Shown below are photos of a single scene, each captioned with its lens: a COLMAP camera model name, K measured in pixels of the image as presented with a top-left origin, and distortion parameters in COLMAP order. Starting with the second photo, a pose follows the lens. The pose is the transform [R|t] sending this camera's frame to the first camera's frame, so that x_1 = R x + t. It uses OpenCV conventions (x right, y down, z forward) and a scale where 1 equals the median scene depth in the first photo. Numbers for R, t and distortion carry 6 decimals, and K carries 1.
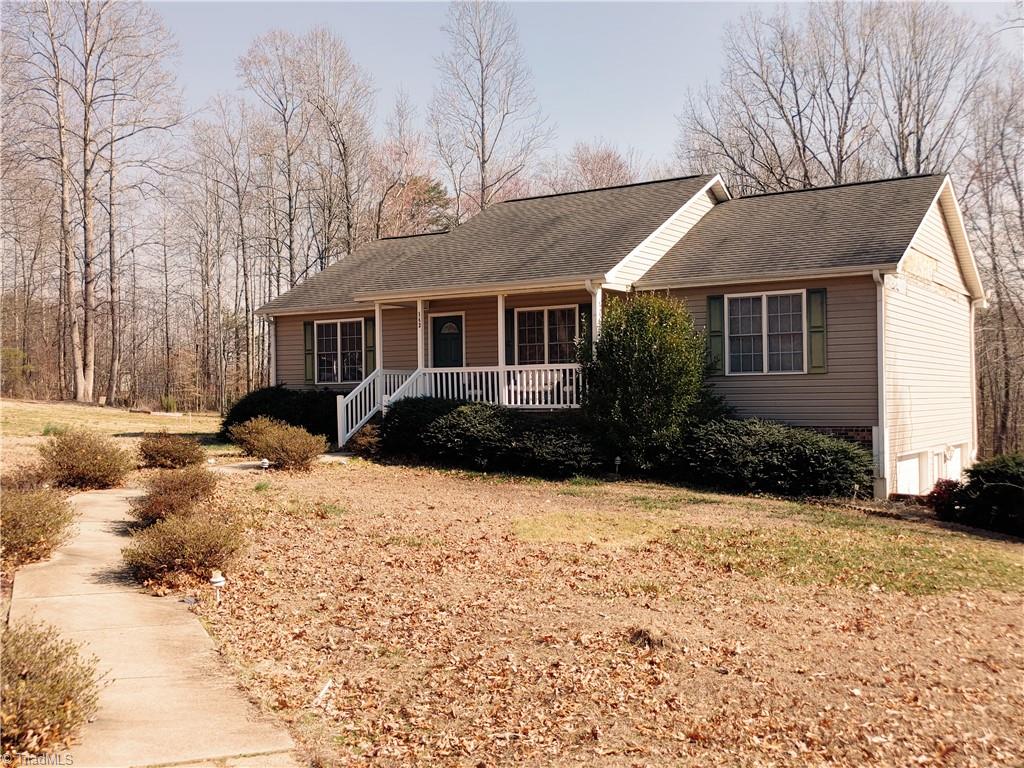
lens RADIAL K [[1032.4, 0, 512.0], [0, 1032.4, 384.0], [0, 0, 1]] dist [0.051109, -0.014899]
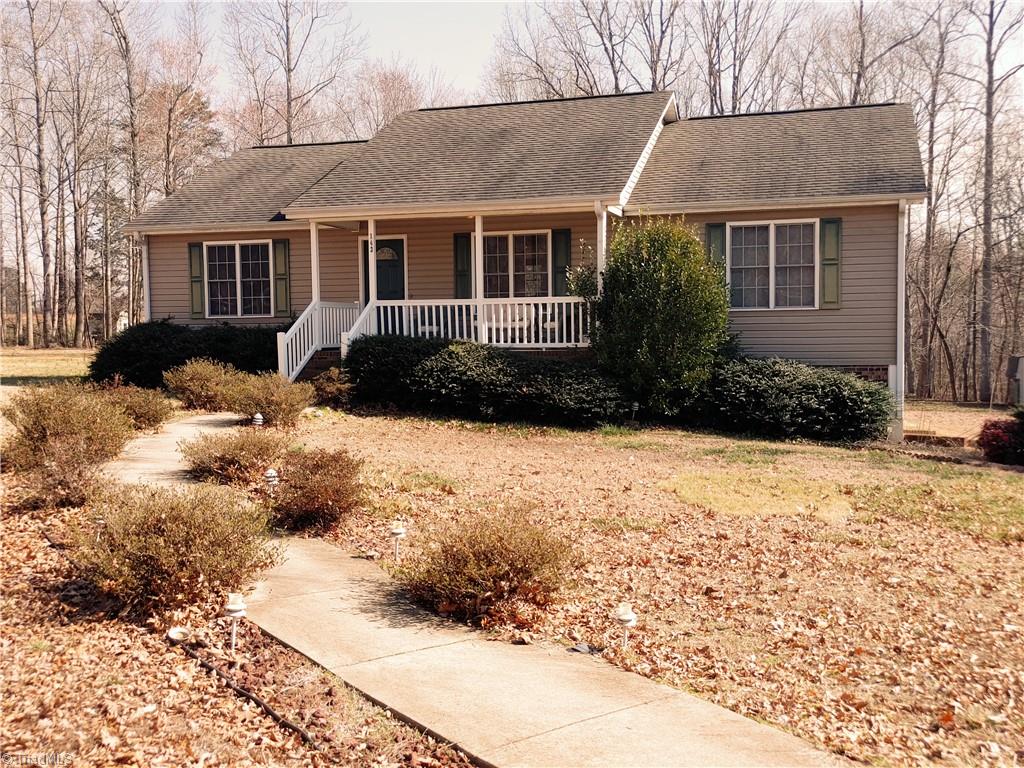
lens RADIAL K [[1032.4, 0, 512.0], [0, 1032.4, 384.0], [0, 0, 1]] dist [0.051109, -0.014899]
pose [[0.965155, -0.013485, 0.261332, -0.216453], [-0.003479, 0.997922, 0.064340, -0.001898], [-0.261656, -0.063007, 0.963102, 0.156315]]
